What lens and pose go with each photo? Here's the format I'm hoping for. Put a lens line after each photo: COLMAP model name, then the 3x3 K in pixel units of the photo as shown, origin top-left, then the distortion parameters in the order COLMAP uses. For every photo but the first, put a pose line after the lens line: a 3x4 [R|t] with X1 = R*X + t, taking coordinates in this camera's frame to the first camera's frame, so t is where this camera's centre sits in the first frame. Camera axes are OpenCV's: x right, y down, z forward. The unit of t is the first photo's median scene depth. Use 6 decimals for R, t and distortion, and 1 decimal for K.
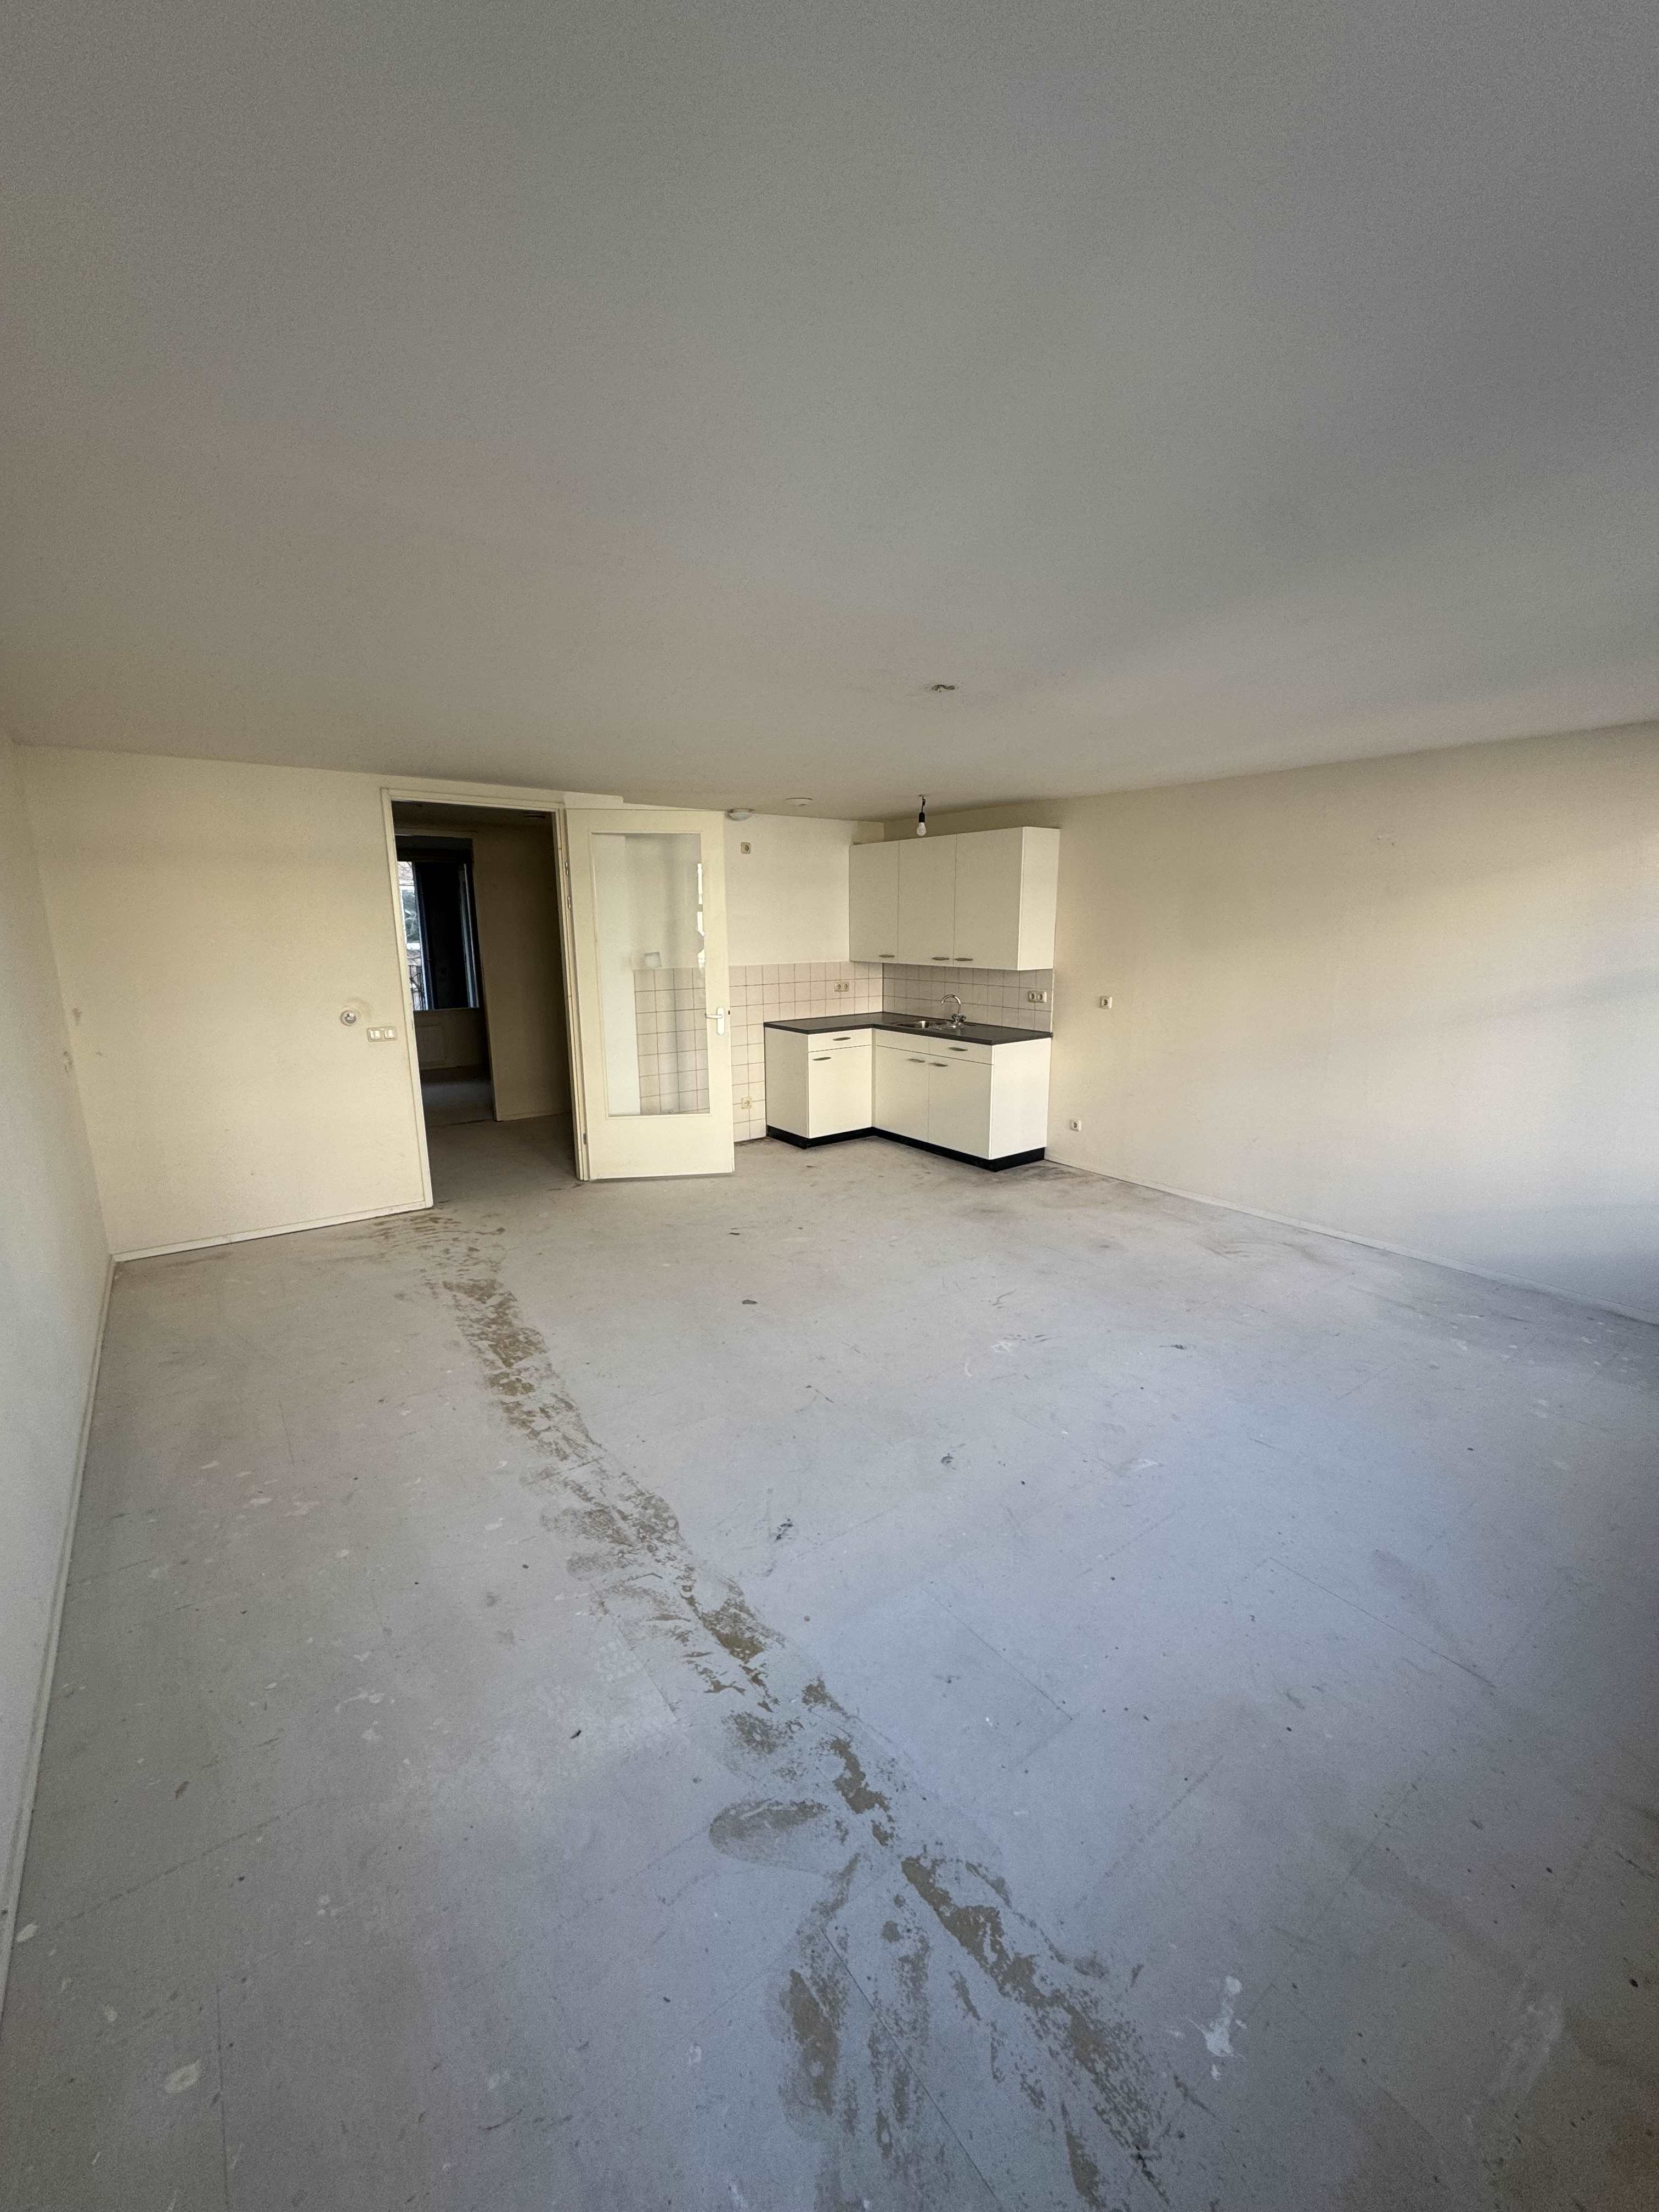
lens RADIAL K [[883.7, 0, 832.0], [0, 883.7, 1109.3], [0, 0, 1]] dist [0.019101, 0.000226]
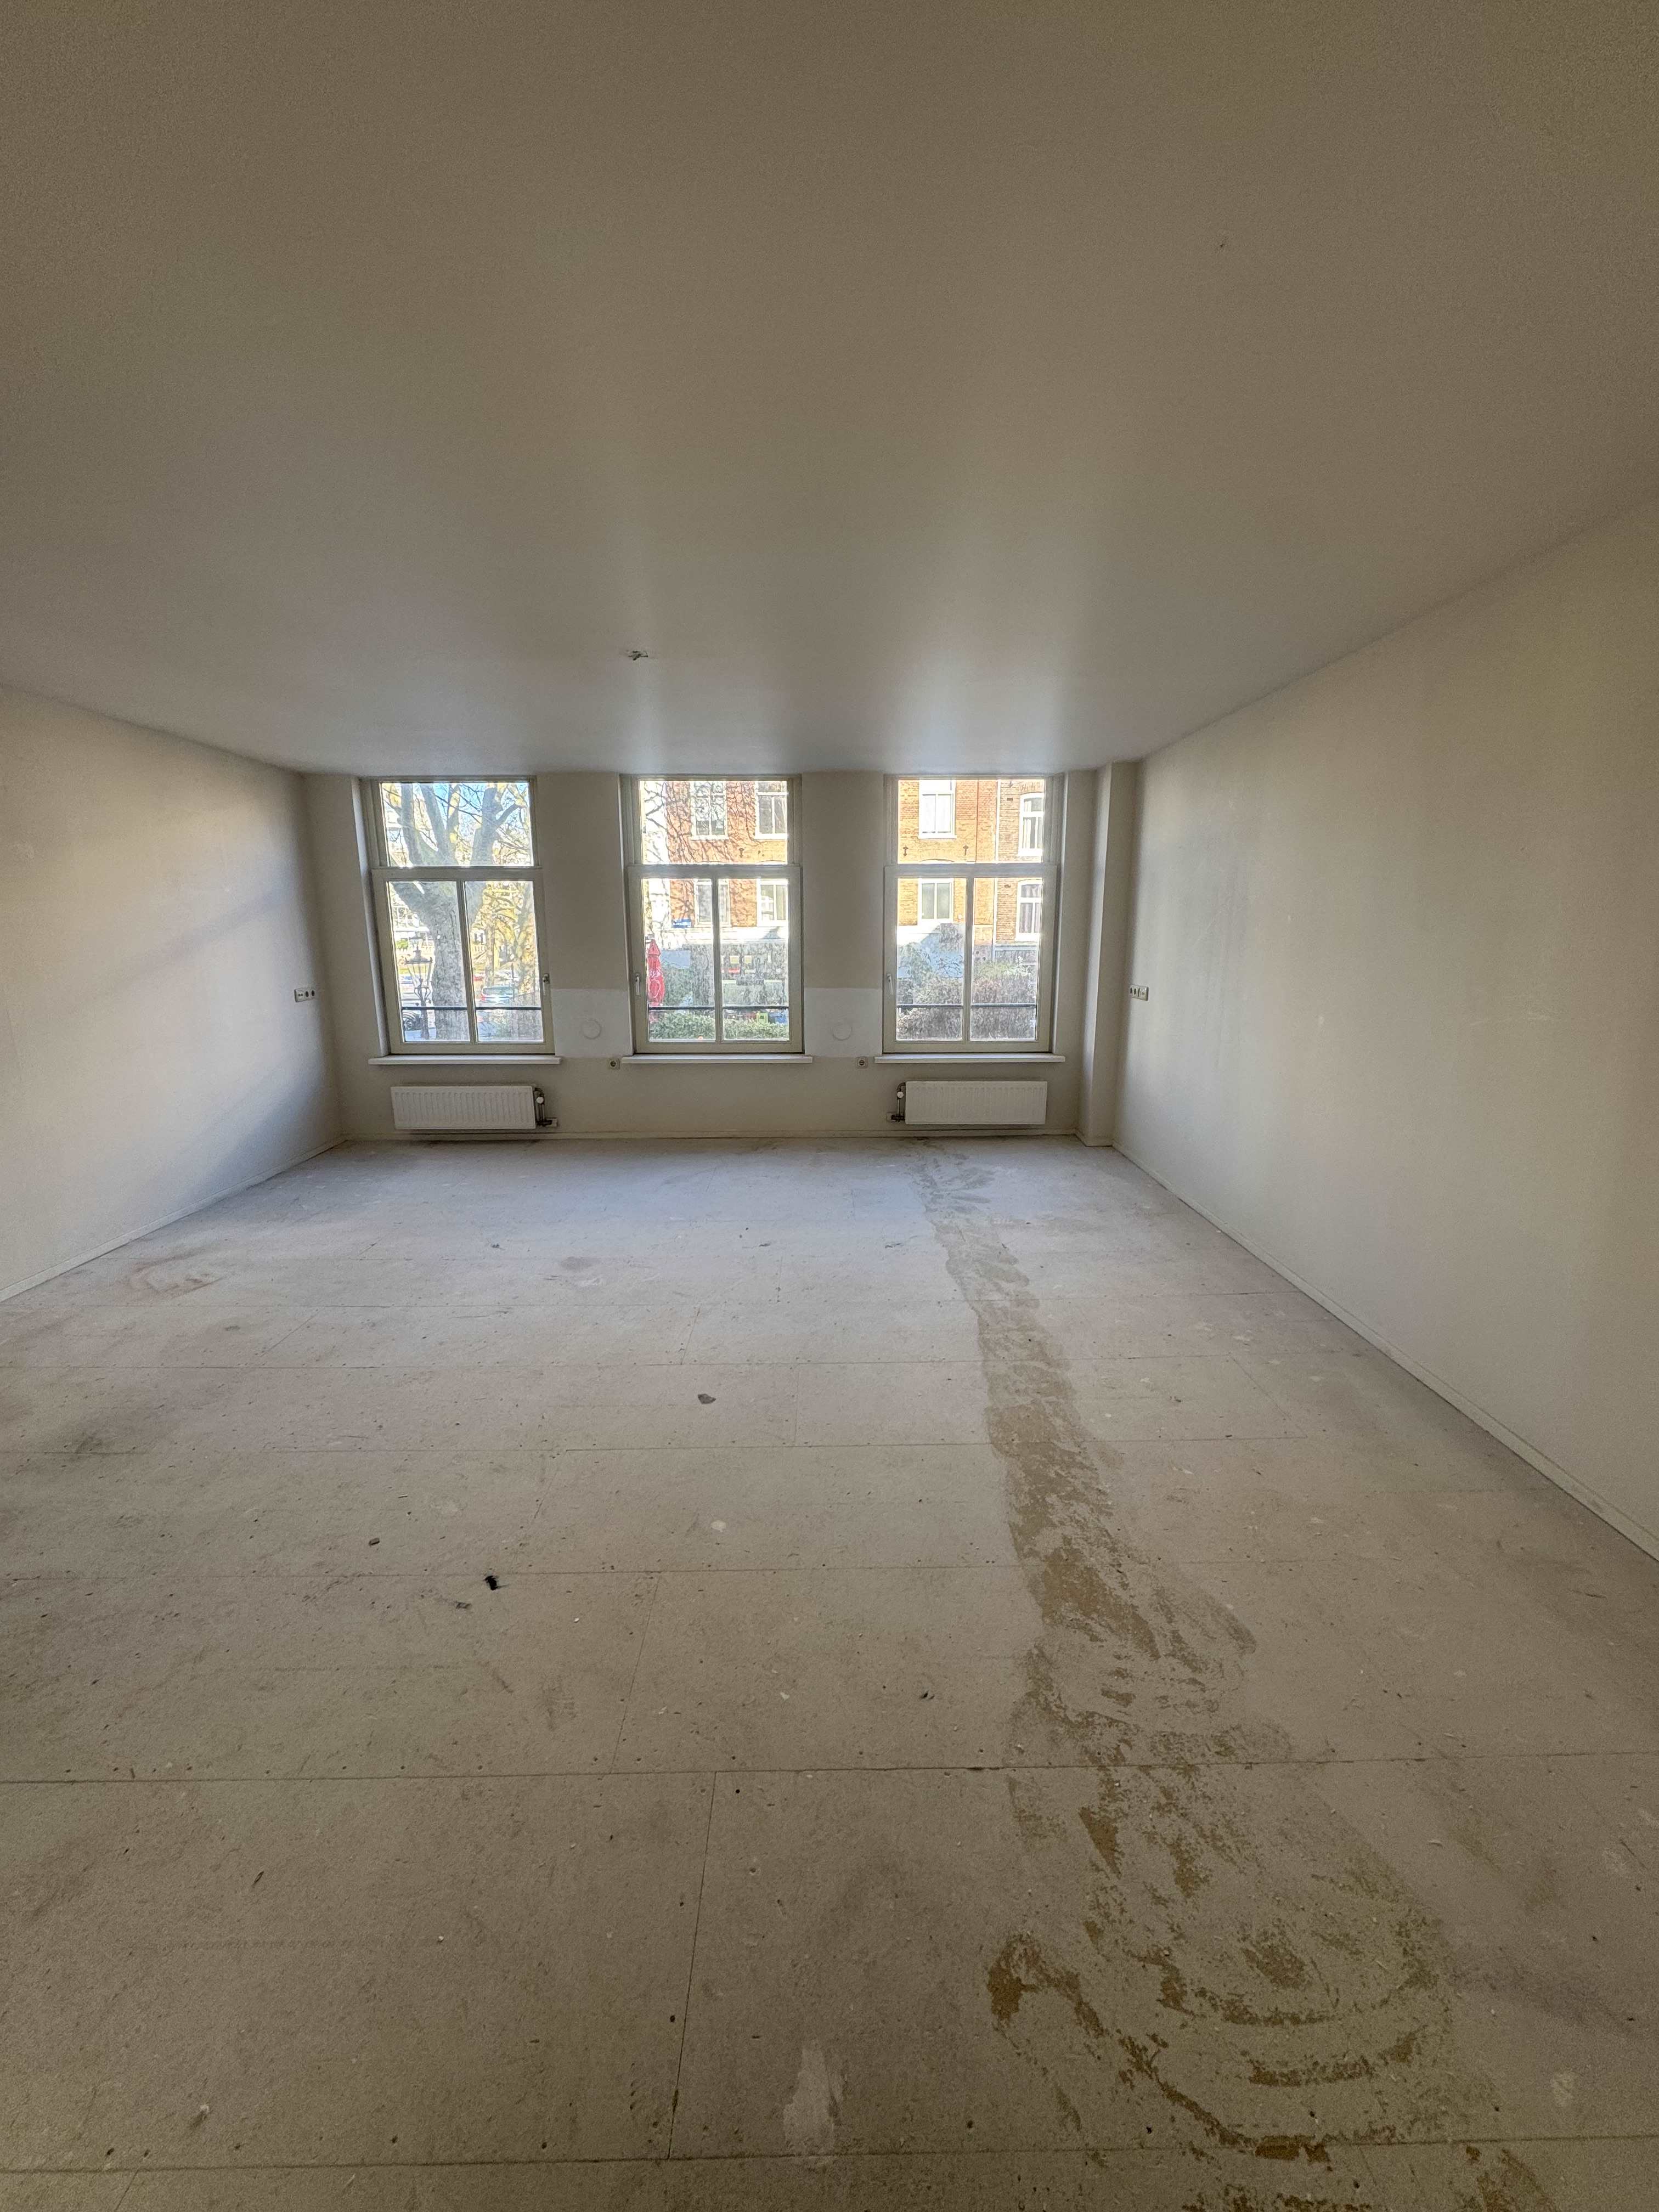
lens RADIAL K [[883.7, 0, 829.8], [0, 883.7, 1103.5], [0, 0, 1]] dist [0.019101, 0.000226]
pose [[-0.811511, -0.109805, 0.573927, -0.577253], [0.131342, 0.922777, 0.362260, -0.254399], [-0.569385, 0.369359, -0.734422, 1.431425]]
